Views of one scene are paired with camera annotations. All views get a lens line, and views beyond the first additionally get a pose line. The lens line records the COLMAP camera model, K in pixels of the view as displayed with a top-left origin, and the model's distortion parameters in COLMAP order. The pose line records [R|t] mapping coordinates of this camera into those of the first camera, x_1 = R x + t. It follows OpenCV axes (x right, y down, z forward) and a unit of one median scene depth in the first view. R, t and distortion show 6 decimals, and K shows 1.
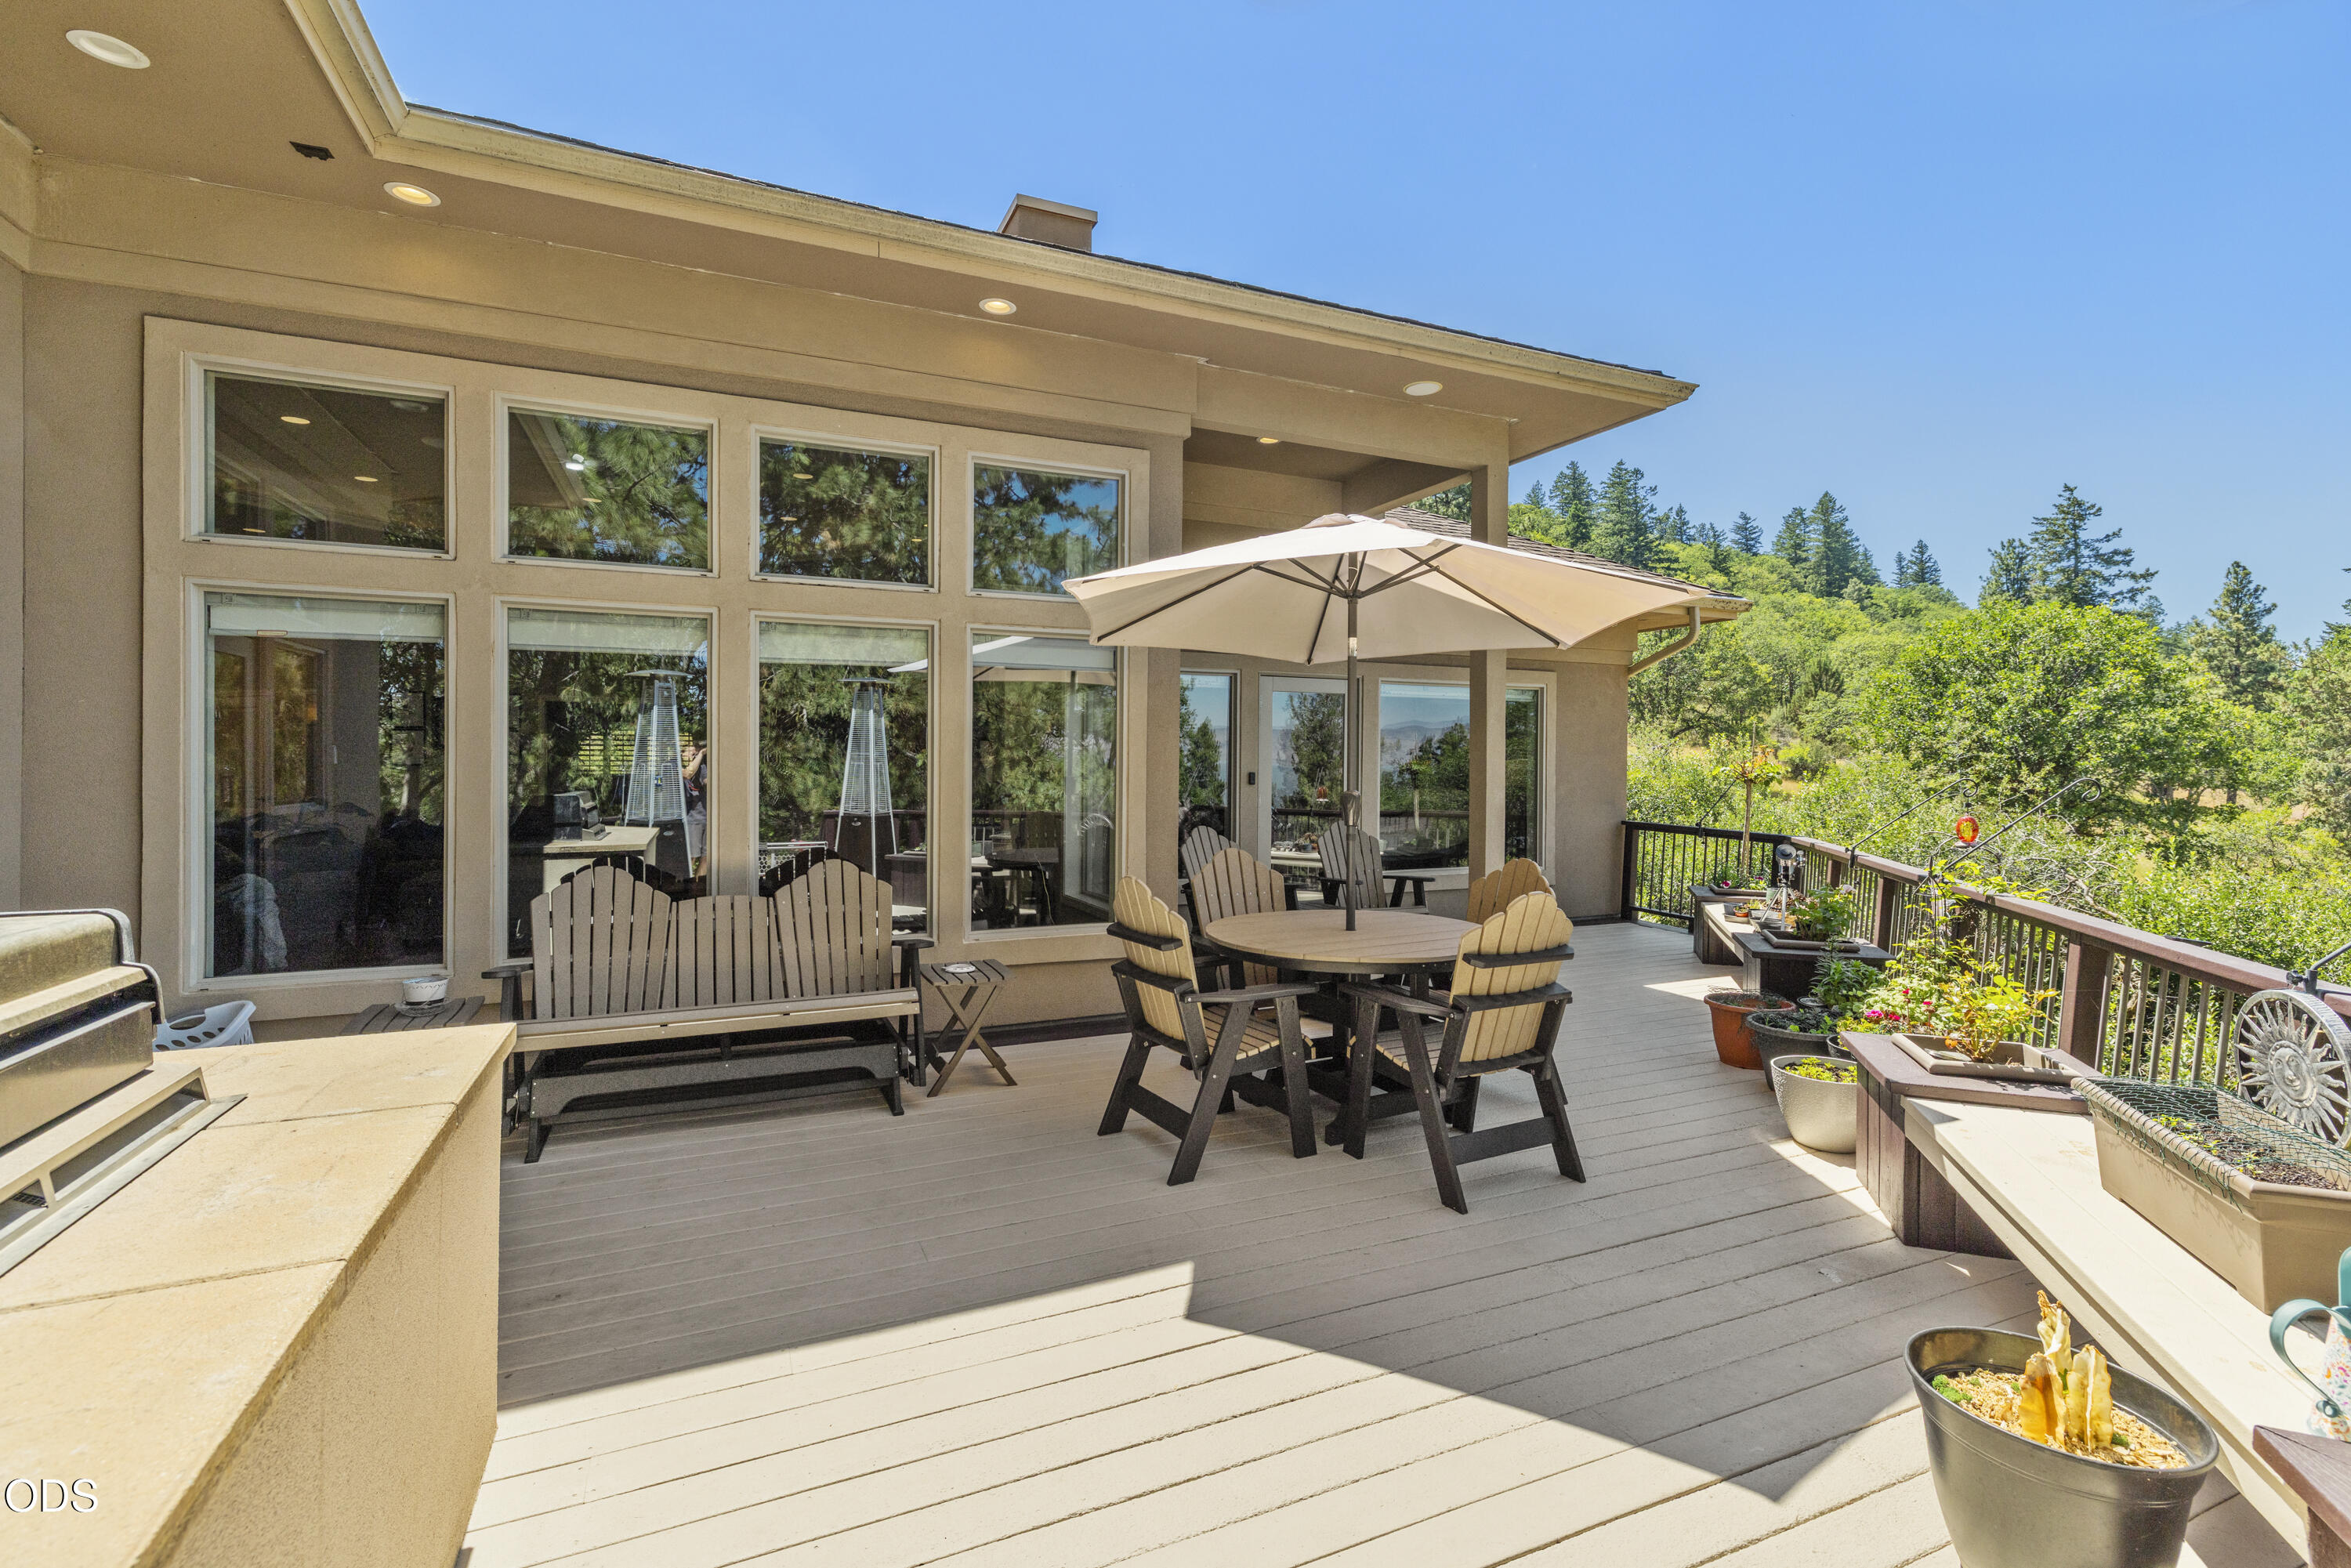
lens RADIAL K [[1029.6, 0, 1166.6], [0, 1029.6, 775.2], [0, 0, 1]] dist [0.000608, 0.000548]
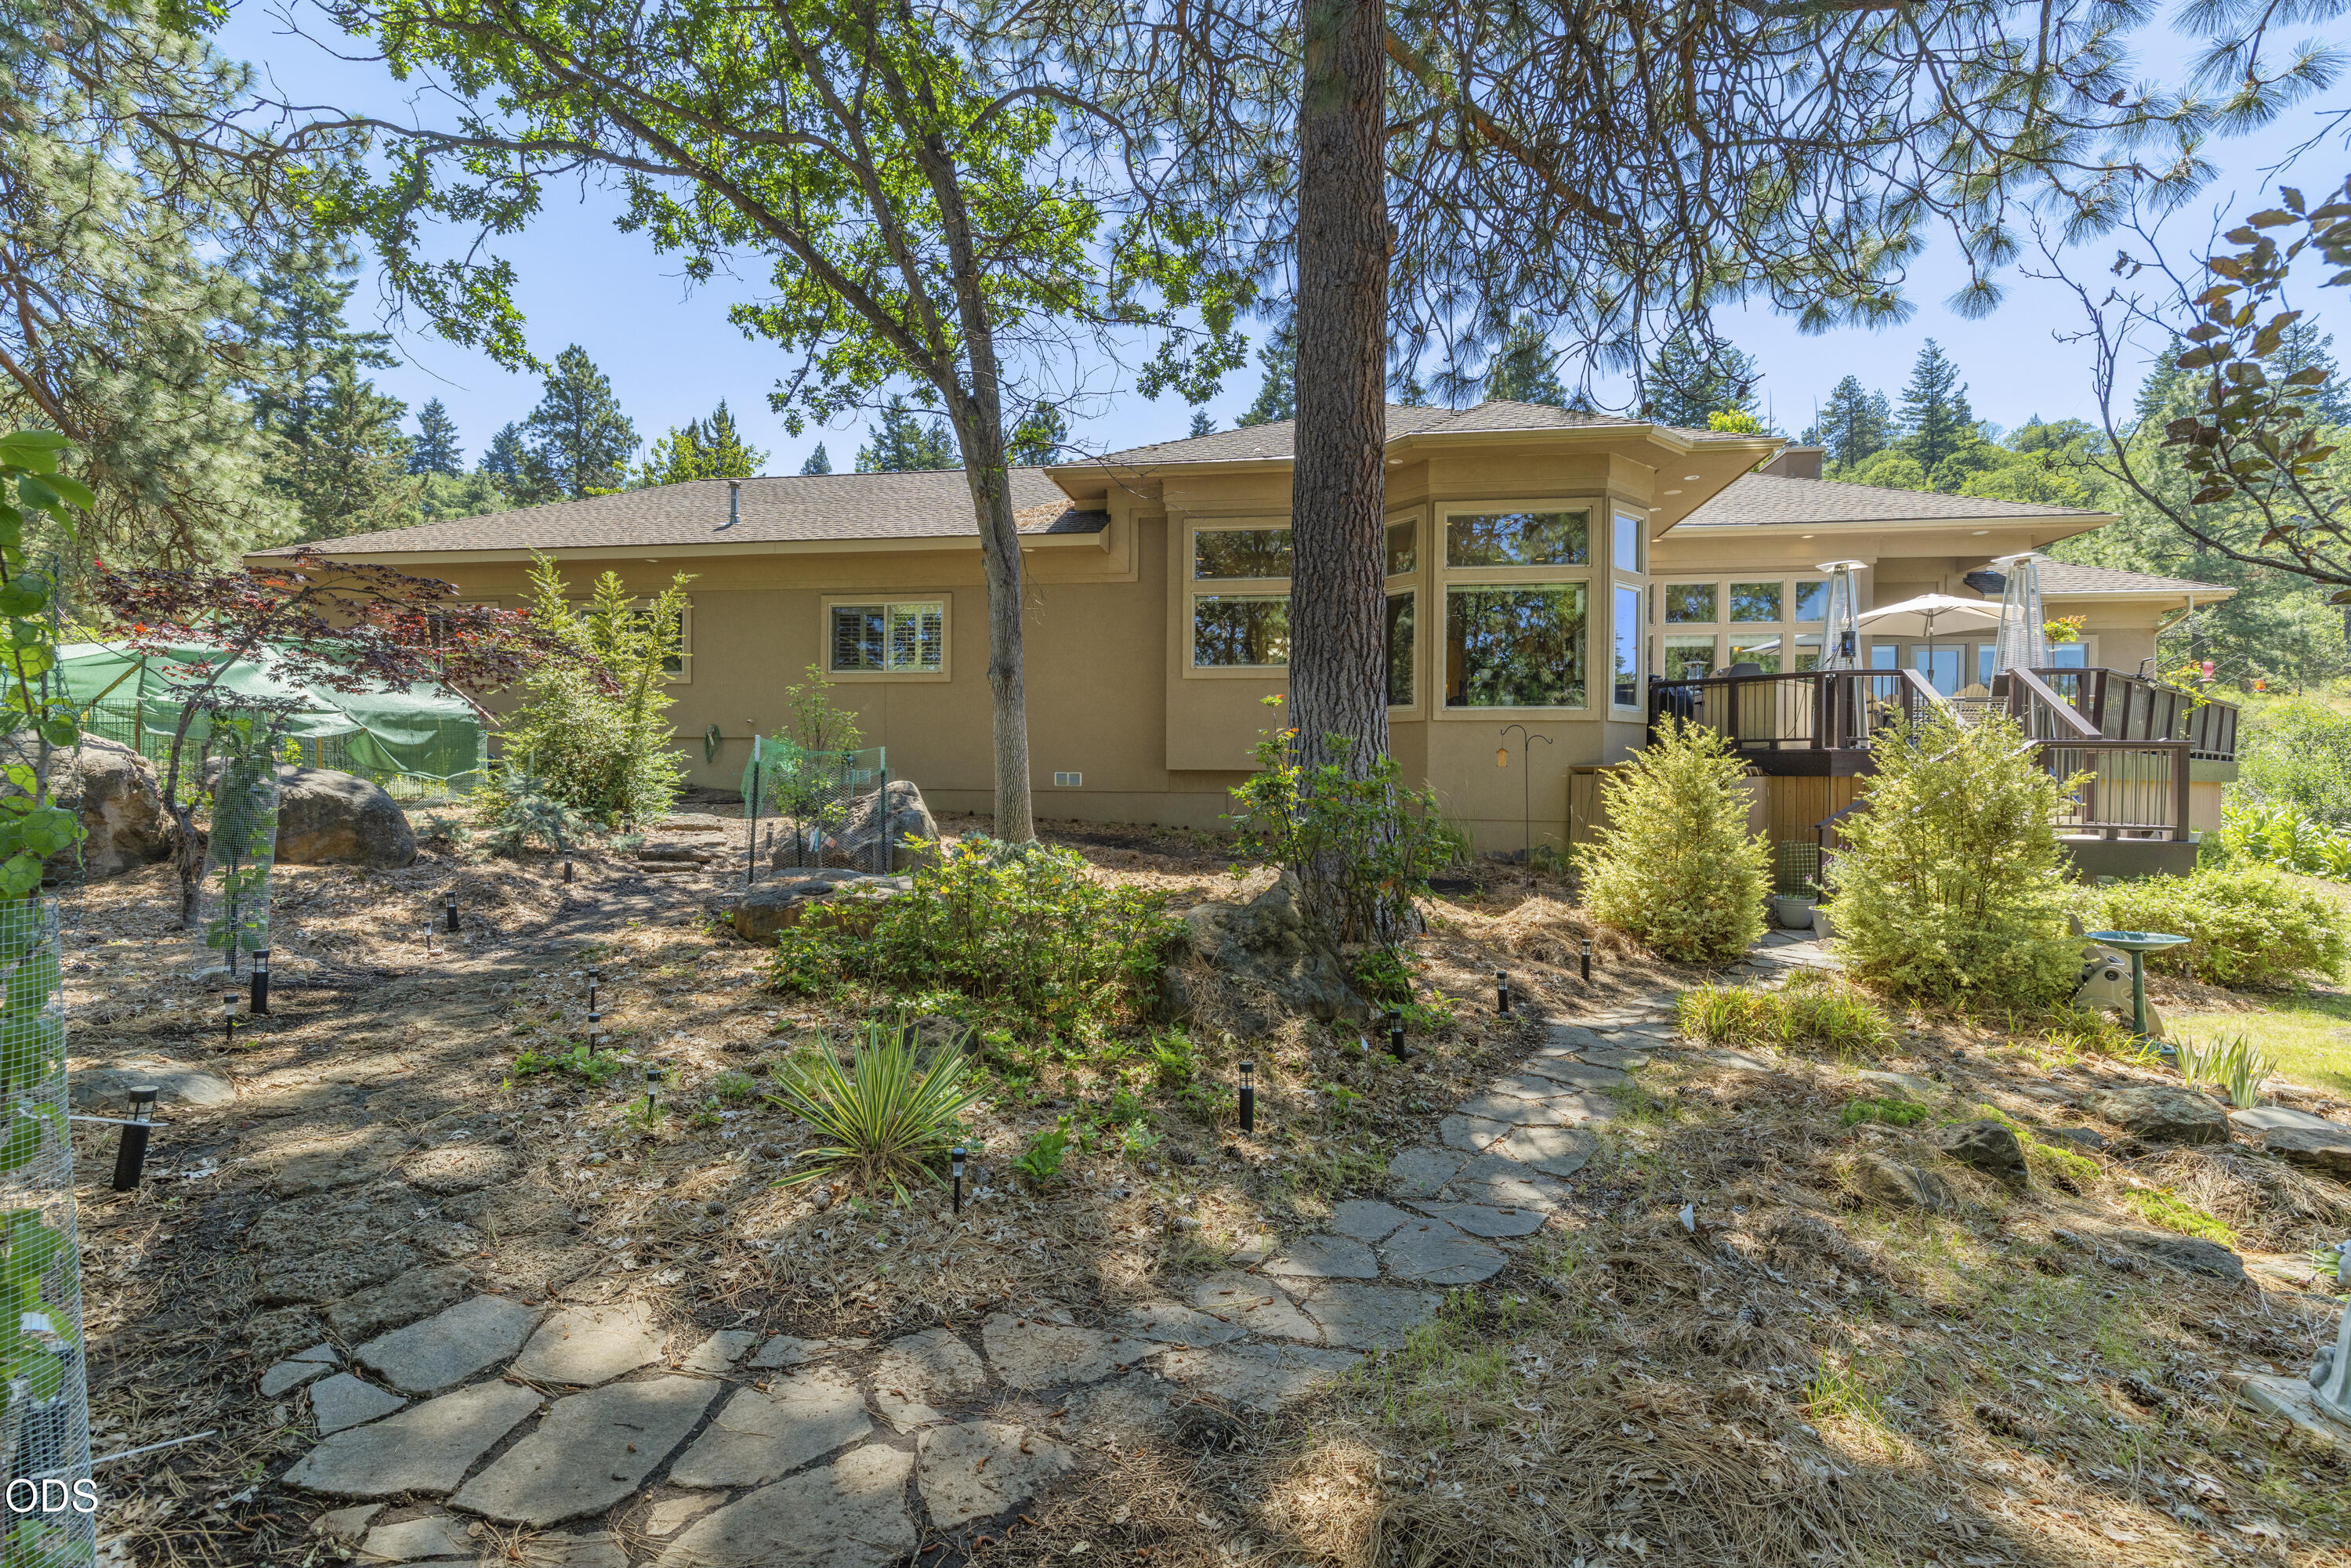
lens RADIAL K [[1029.6, 0, 1167.2], [0, 1029.6, 773.7], [0, 0, 1]] dist [0.000608, 0.000548]
pose [[0.842348, 0.003978, -0.538920, -0.004187], [-0.014030, 0.999796, -0.014551, 0.015222], [0.538752, 0.019818, 0.842231, -0.112747]]
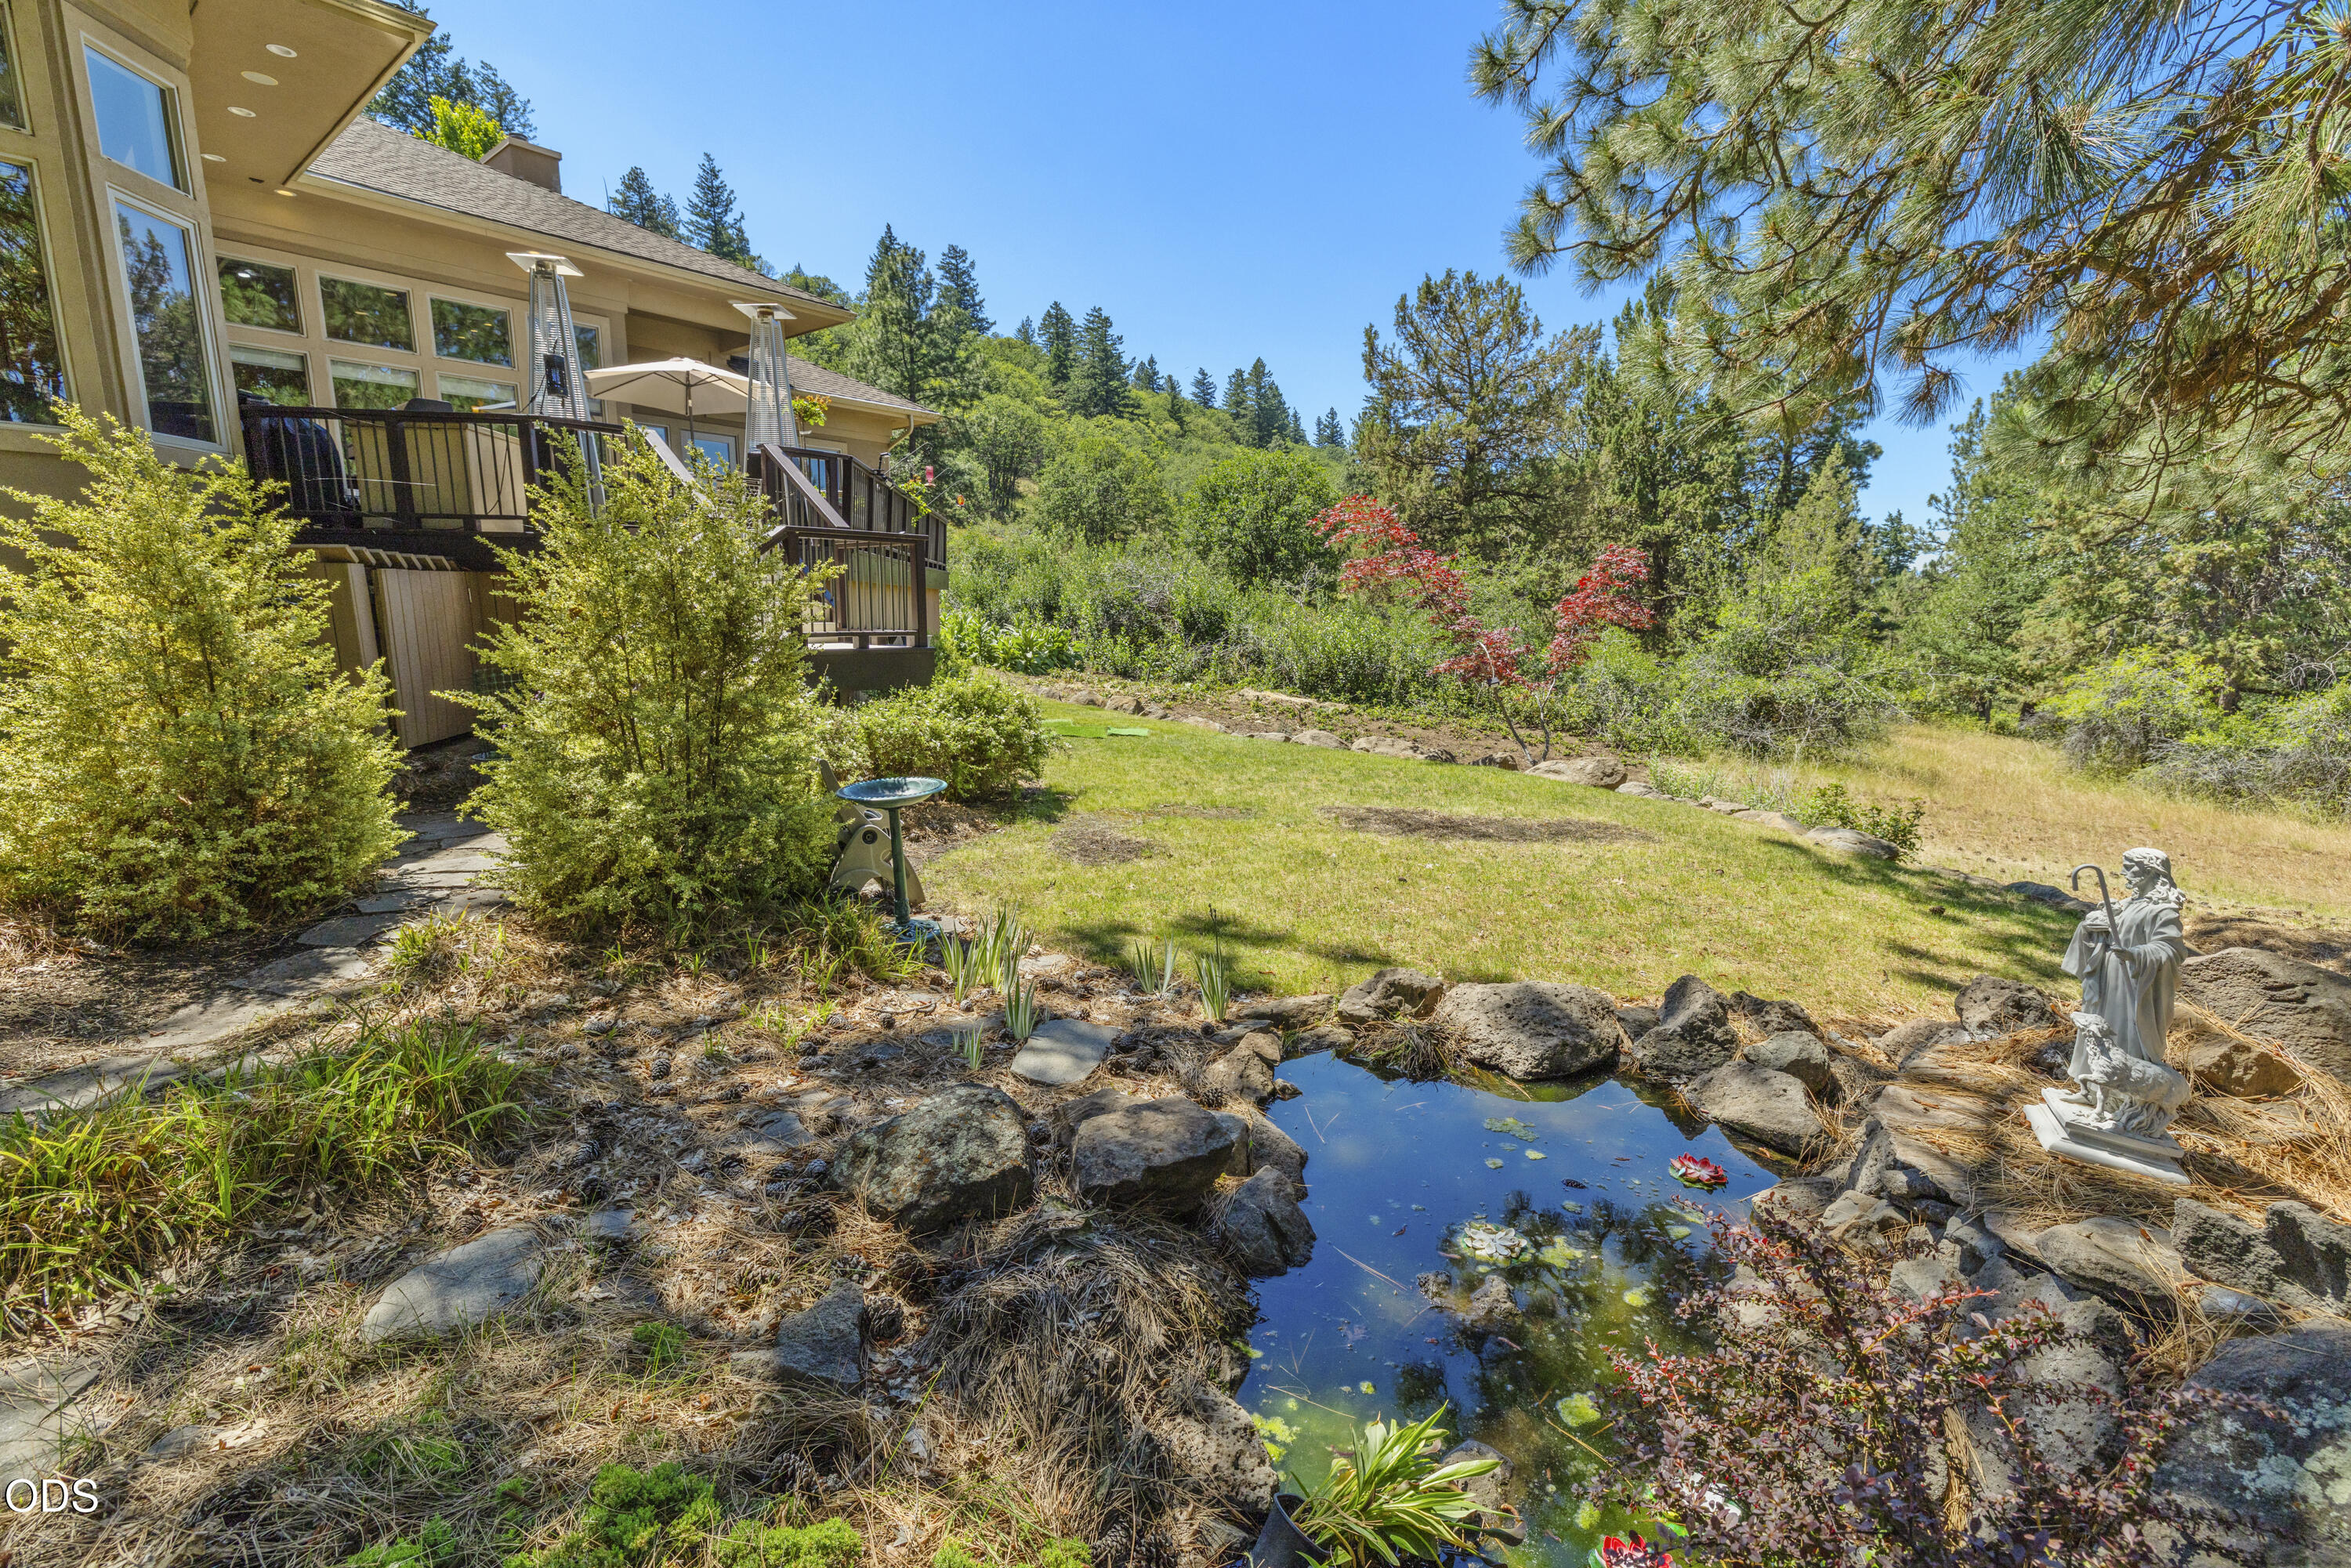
lens RADIAL K [[1029.6, 0, 1174.1], [0, 1029.6, 781.5], [0, 0, 1]] dist [0.000608, 0.000548]
pose [[0.896525, -0.070175, 0.437399, 0.001647], [-0.001590, 0.986857, 0.161589, 0.015711], [-0.442990, -0.145564, 0.884631, -0.080969]]
